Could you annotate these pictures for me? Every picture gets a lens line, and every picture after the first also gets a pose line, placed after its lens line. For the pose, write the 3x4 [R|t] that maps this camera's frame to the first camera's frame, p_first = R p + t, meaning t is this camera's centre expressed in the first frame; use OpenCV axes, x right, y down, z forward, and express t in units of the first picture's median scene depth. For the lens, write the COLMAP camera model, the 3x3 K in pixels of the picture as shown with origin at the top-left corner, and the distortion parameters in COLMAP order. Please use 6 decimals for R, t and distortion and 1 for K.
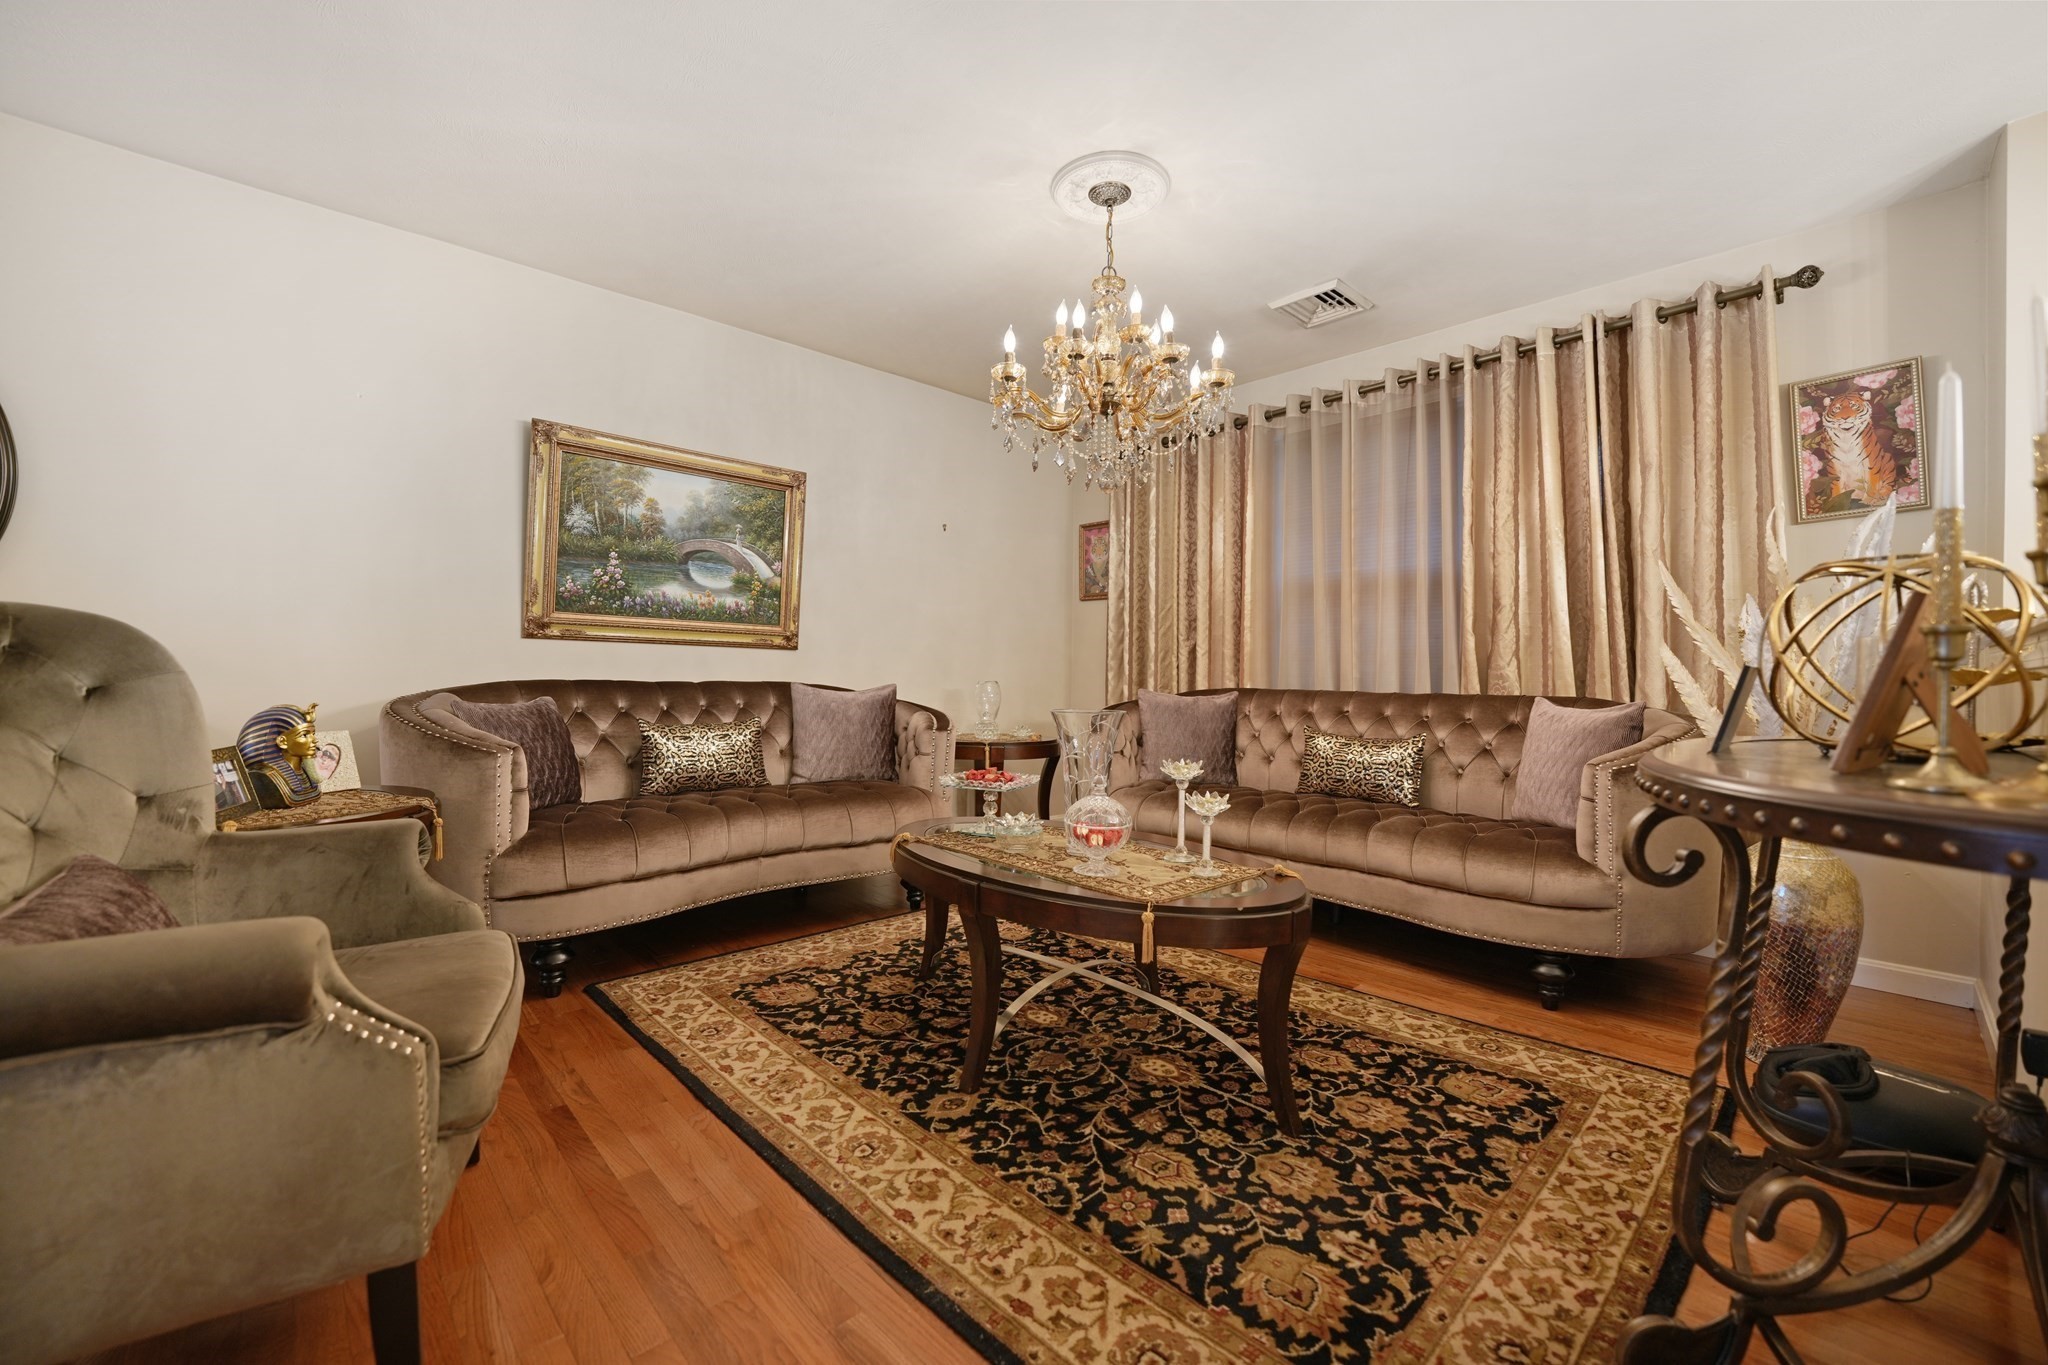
lens RADIAL K [[833.6, 0, 1020.9], [0, 833.6, 685.3], [0, 0, 1]] dist [0.000675, 0.000720]
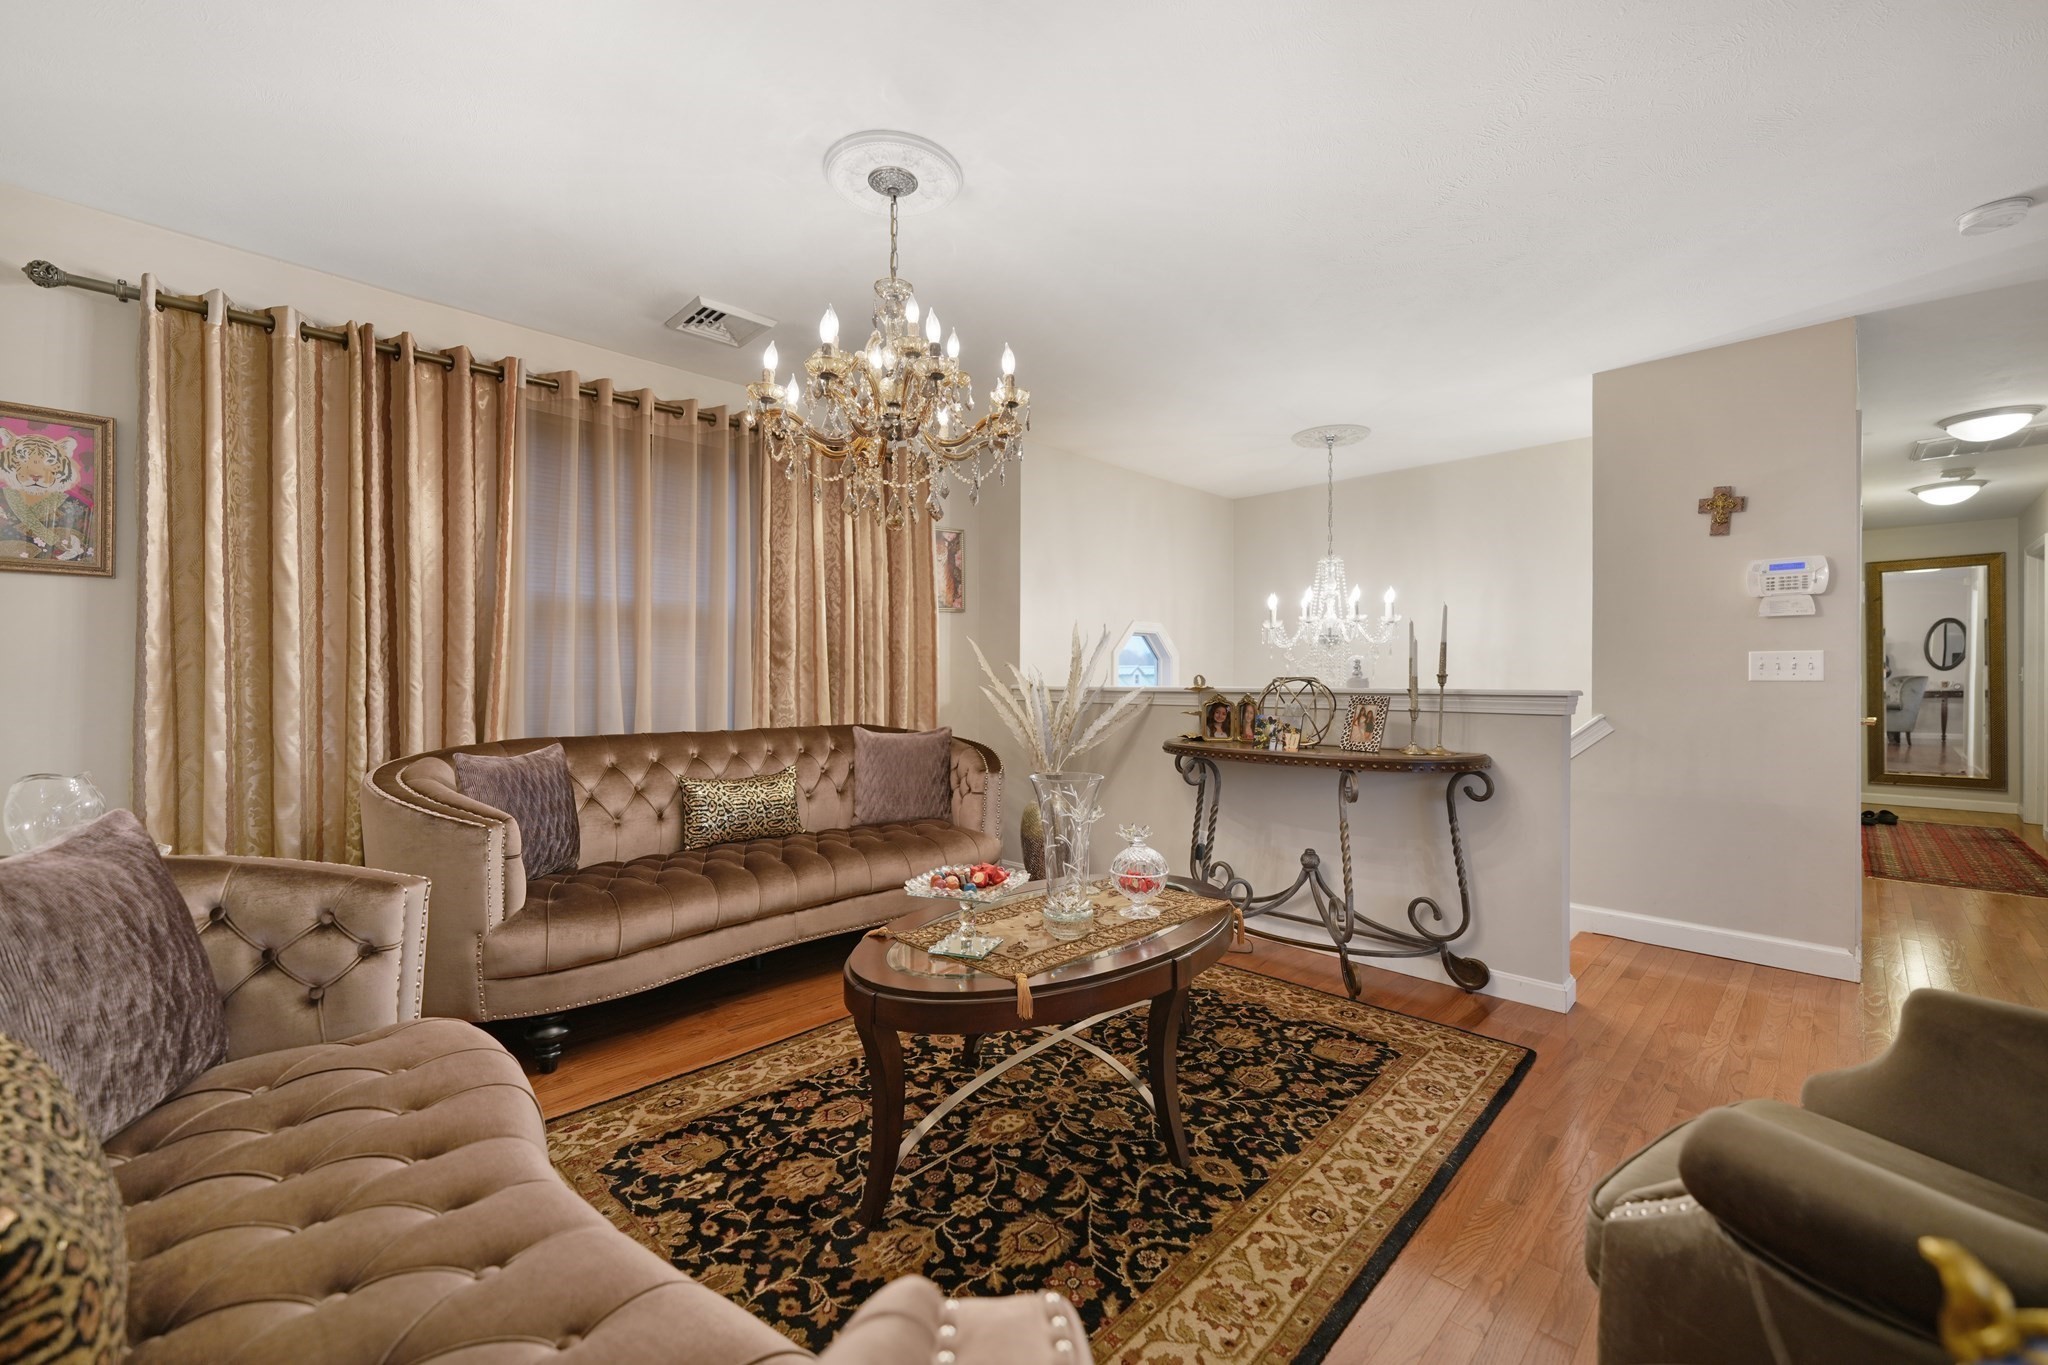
lens RADIAL K [[833.6, 0, 1026.8], [0, 833.6, 710.6], [0, 0, 1]] dist [0.000675, 0.000720]
pose [[-0.057540, -0.040461, 0.997523, -1.056061], [0.009849, 0.999107, 0.041093, -0.100764], [-0.998295, 0.012189, -0.057090, 1.276629]]
